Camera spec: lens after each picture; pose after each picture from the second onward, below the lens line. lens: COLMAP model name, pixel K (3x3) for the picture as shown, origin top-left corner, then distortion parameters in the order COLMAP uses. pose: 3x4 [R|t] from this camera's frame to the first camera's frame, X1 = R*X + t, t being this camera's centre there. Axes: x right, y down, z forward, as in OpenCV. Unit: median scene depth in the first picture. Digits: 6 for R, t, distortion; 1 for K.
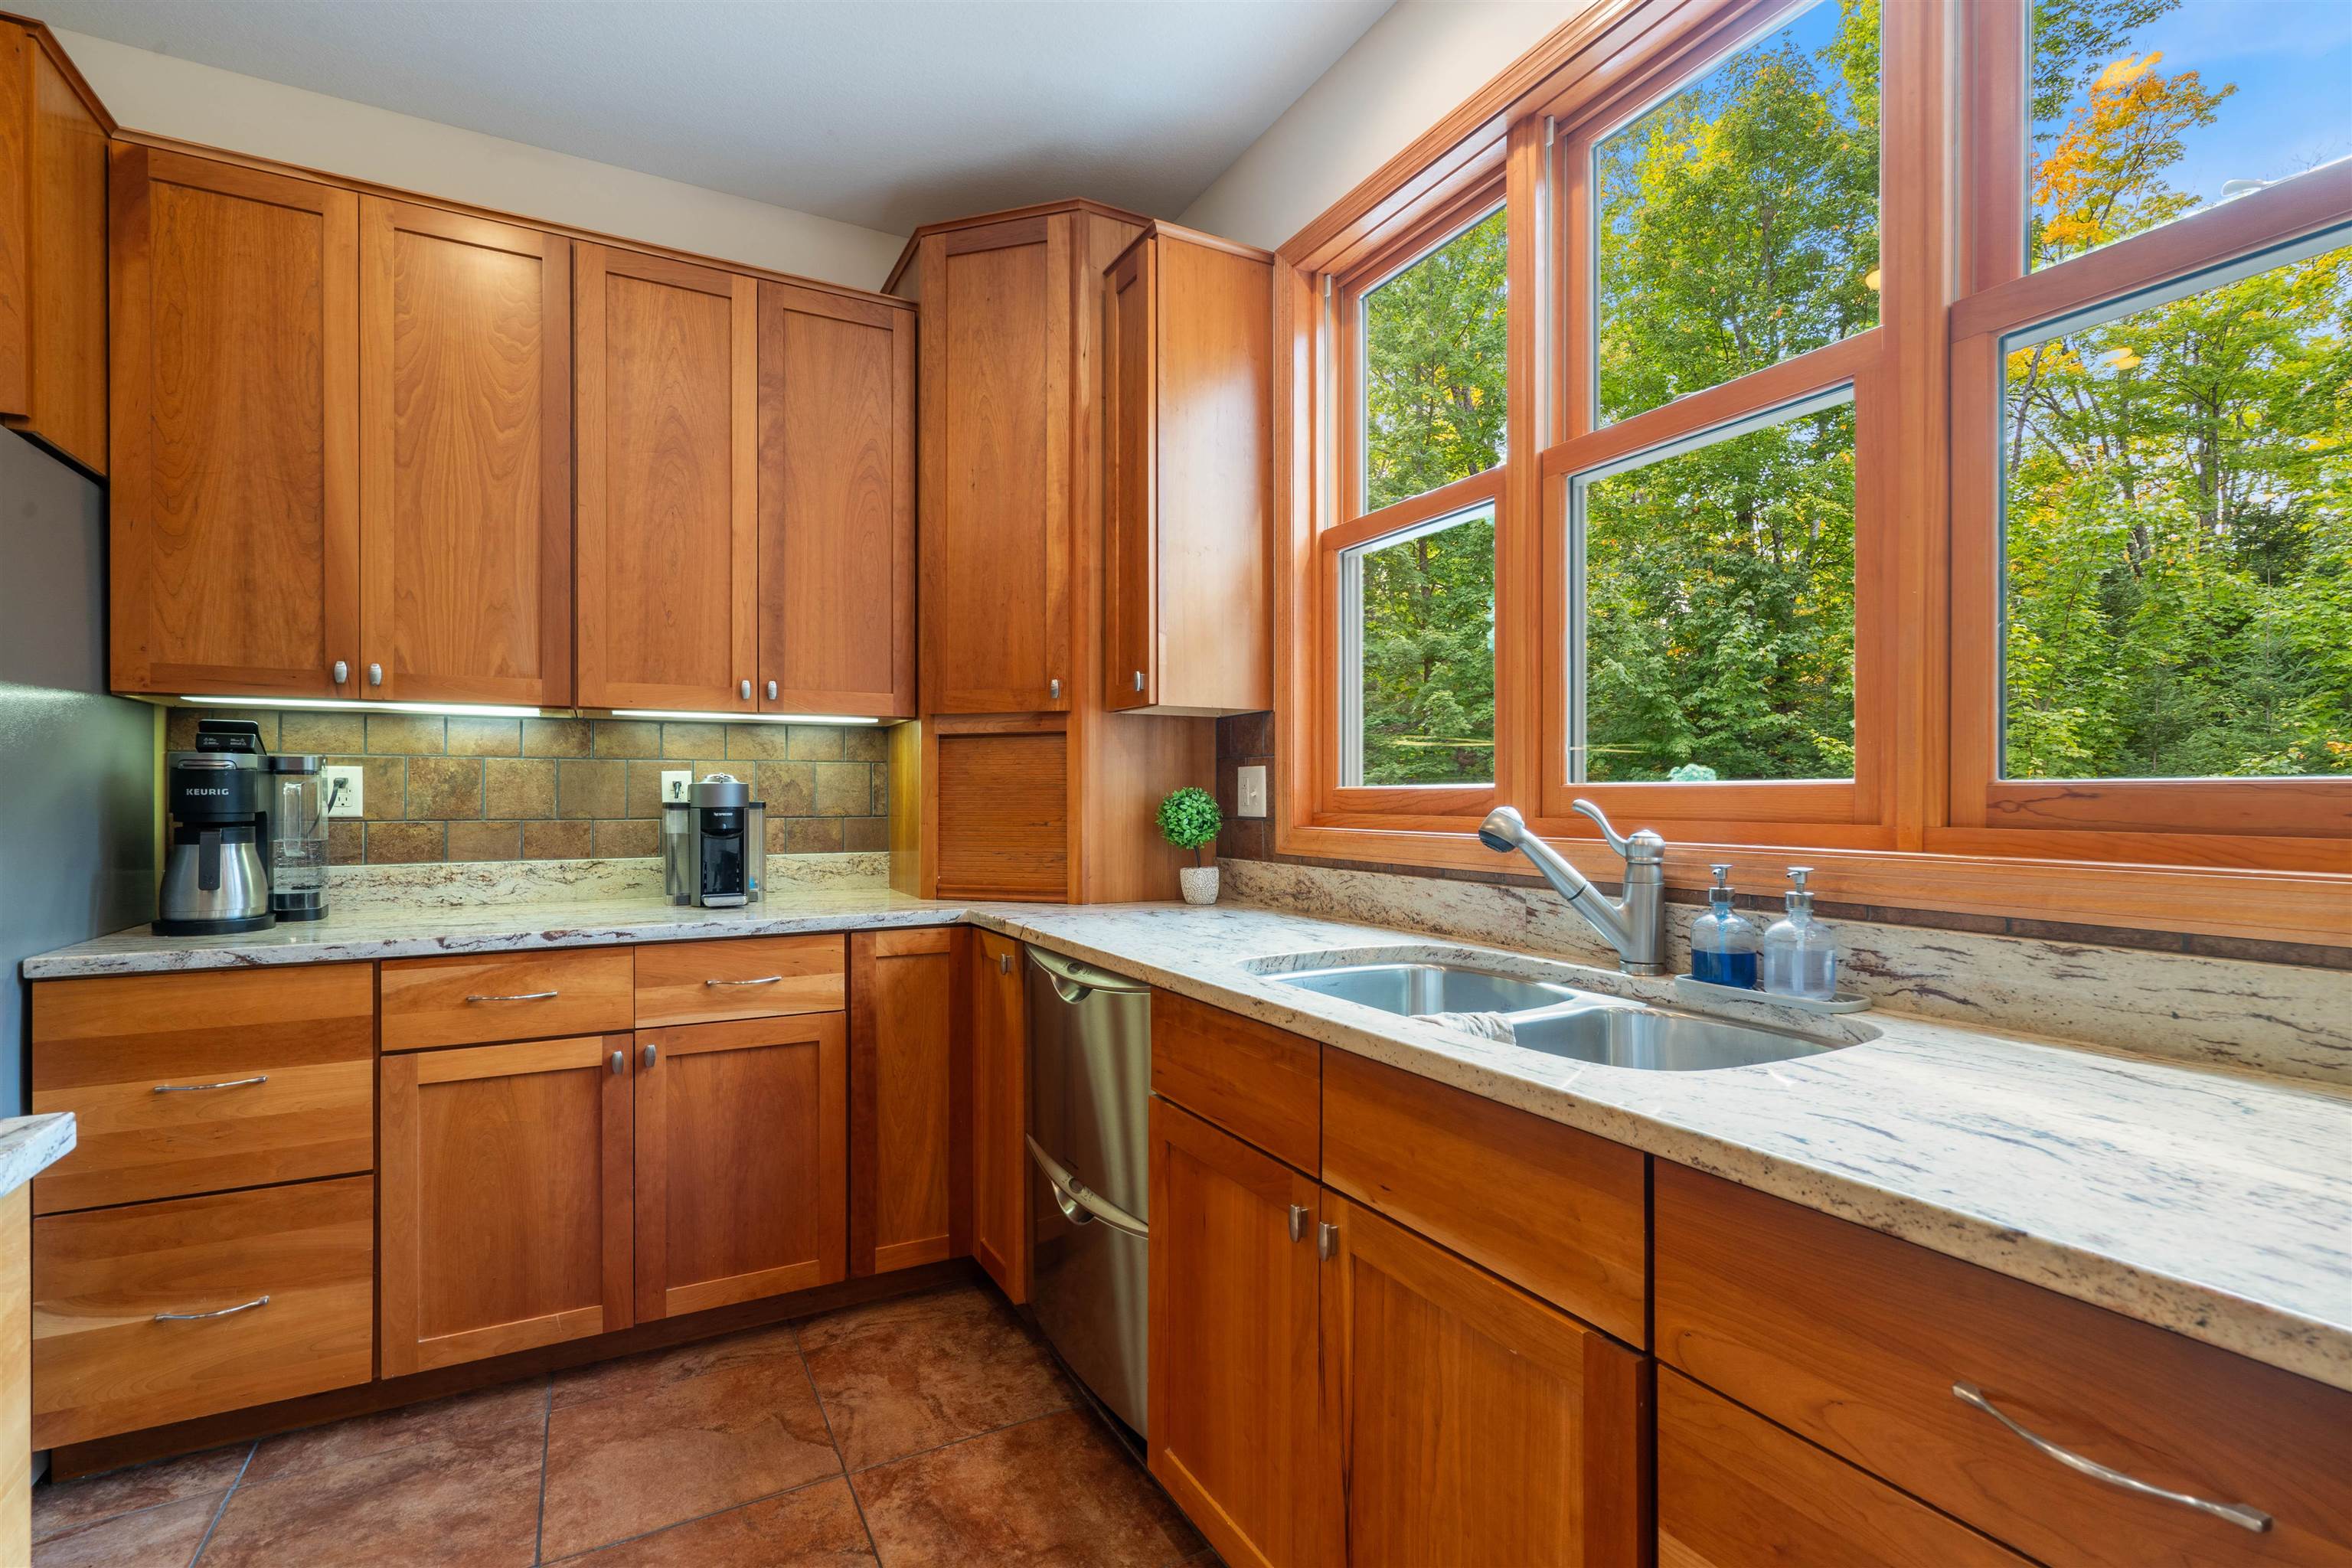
lens RADIAL K [[1072.1, 0, 1175.3], [0, 1072.1, 795.6], [0, 0, 1]] dist [-0.003484, 0.002282]
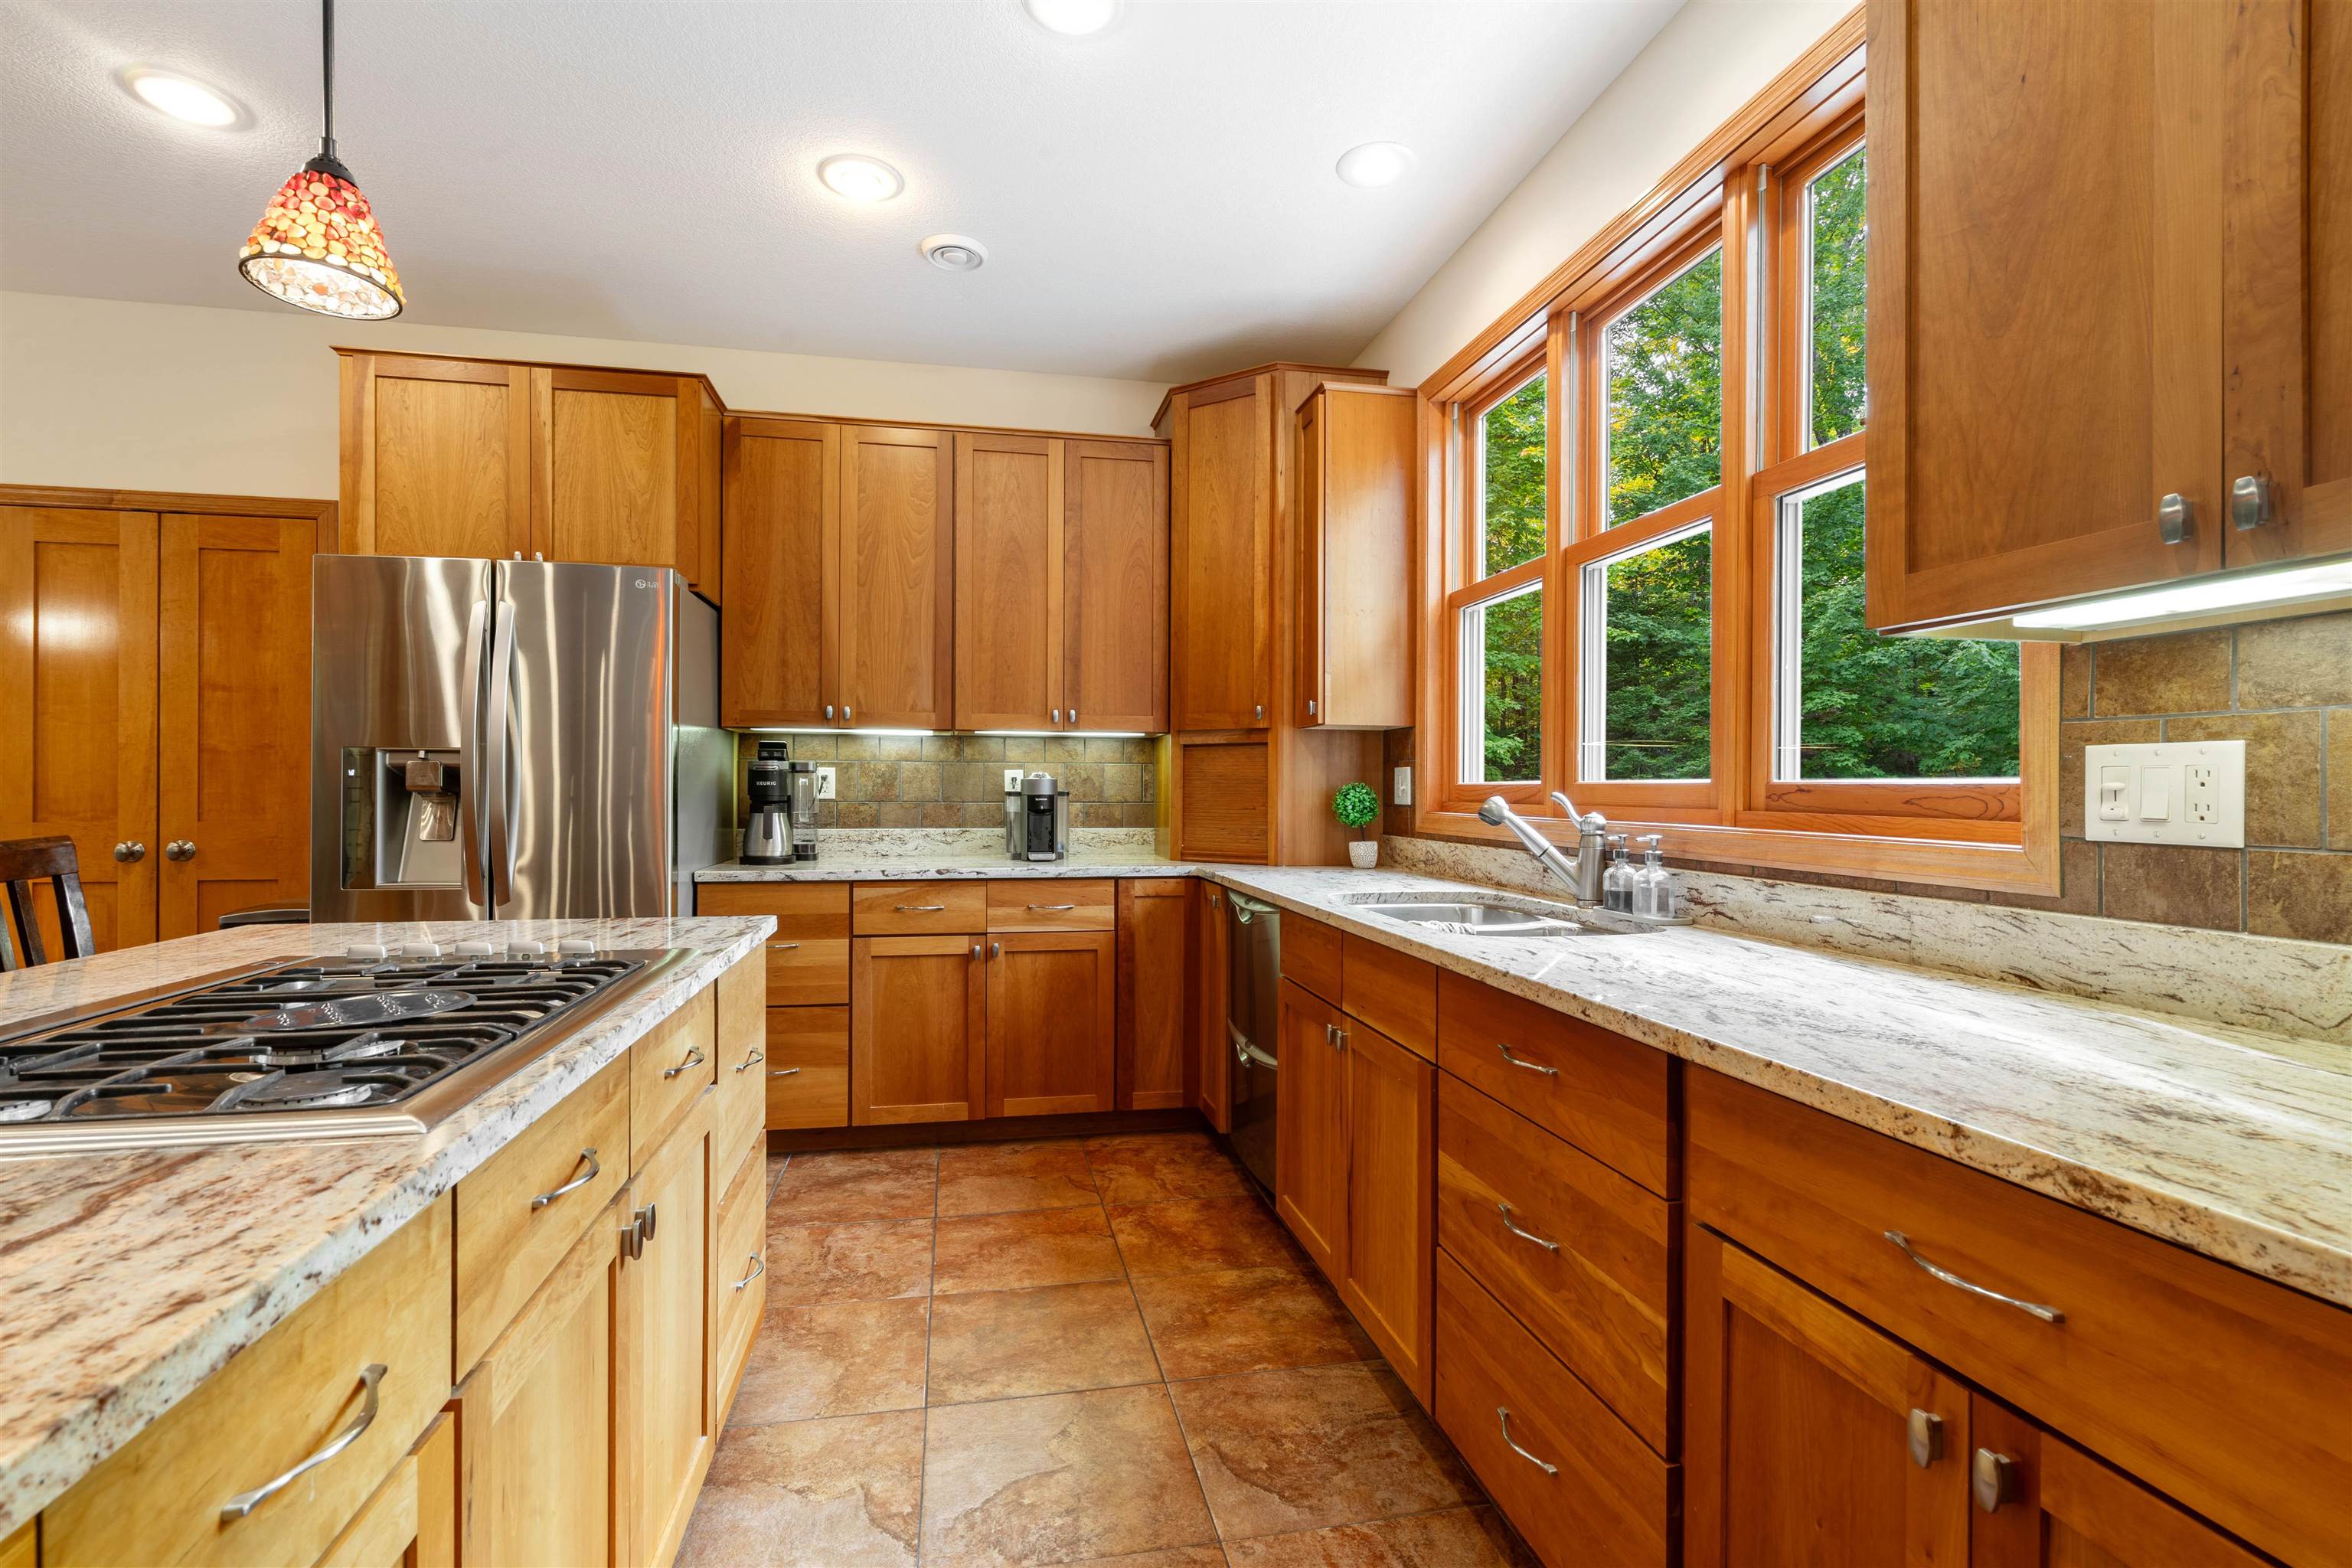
lens RADIAL K [[1072.1, 0, 1173.8], [0, 1072.1, 787.5], [0, 0, 1]] dist [-0.003484, 0.002282]
pose [[0.955609, 0.005050, -0.294595, 0.220578], [-0.005392, 0.999985, -0.000351, 0.000301], [0.294589, 0.001924, 0.955622, -0.425265]]
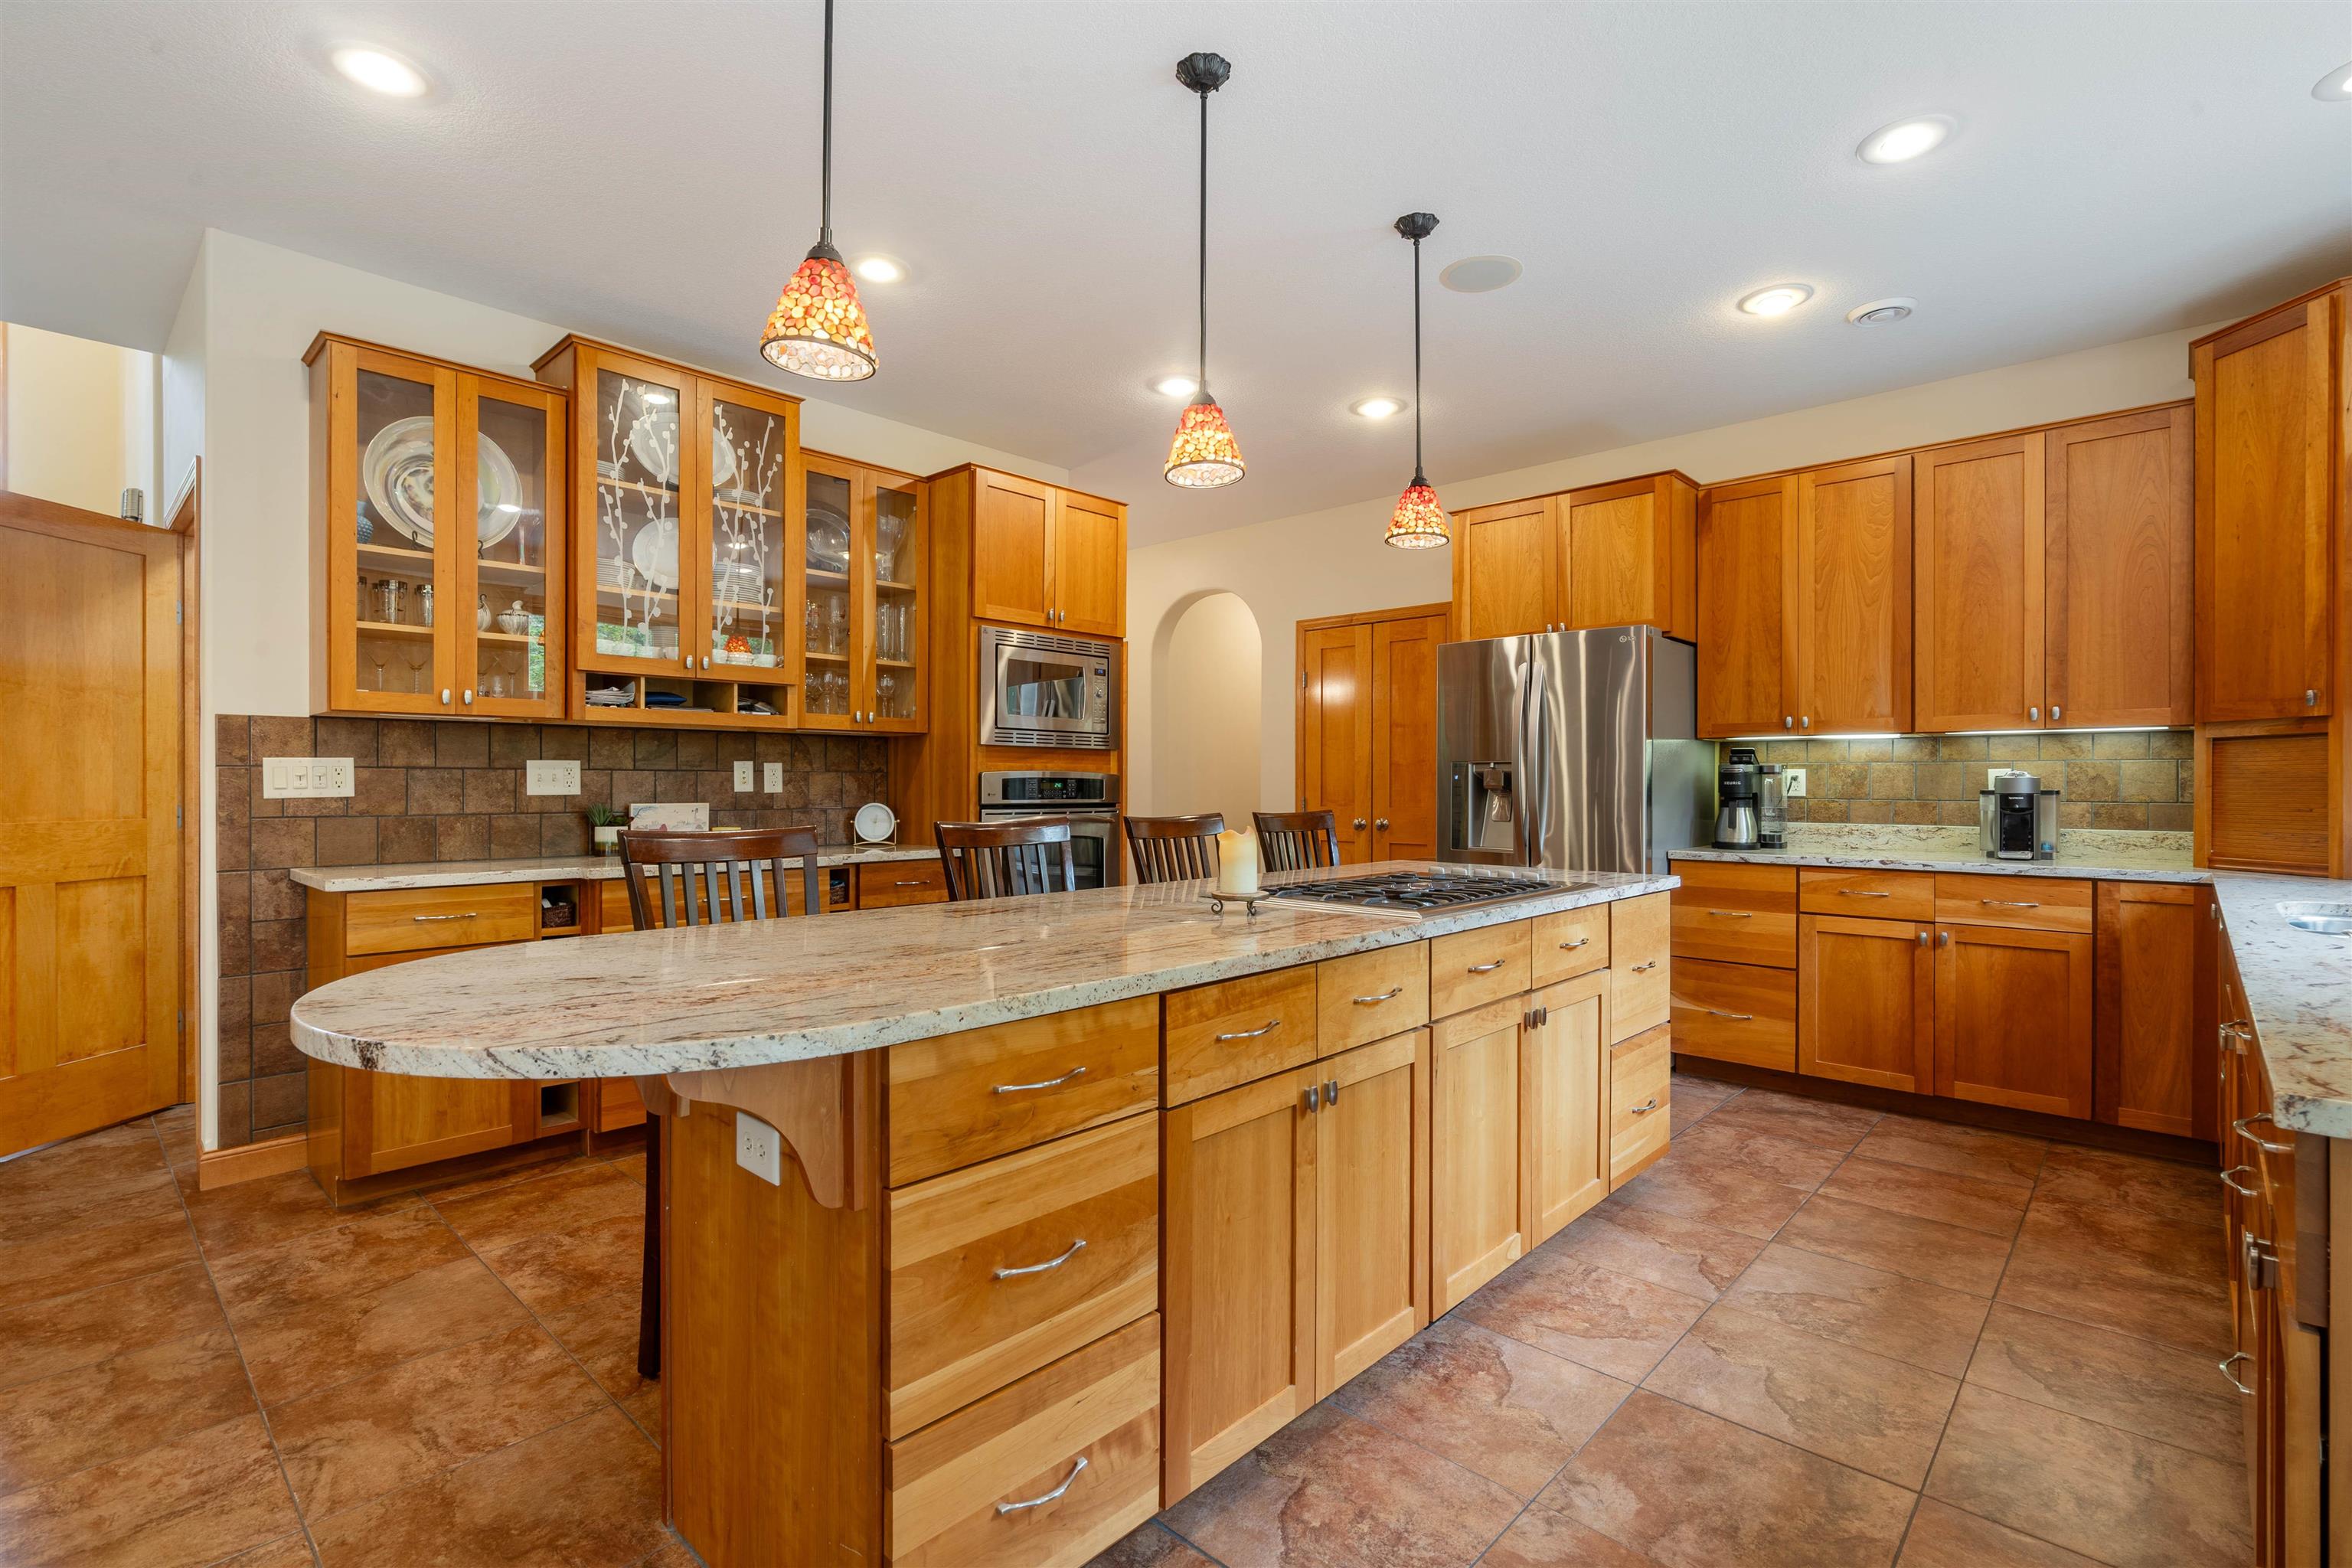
lens RADIAL K [[1072.1, 0, 1189.6], [0, 1072.1, 783.9], [0, 0, 1]] dist [-0.003484, 0.002282]
pose [[0.325313, 0.002133, -0.945604, 0.690326], [-0.002882, 0.999995, 0.001264, -0.001115], [0.945602, 0.002314, 0.325317, -0.649351]]
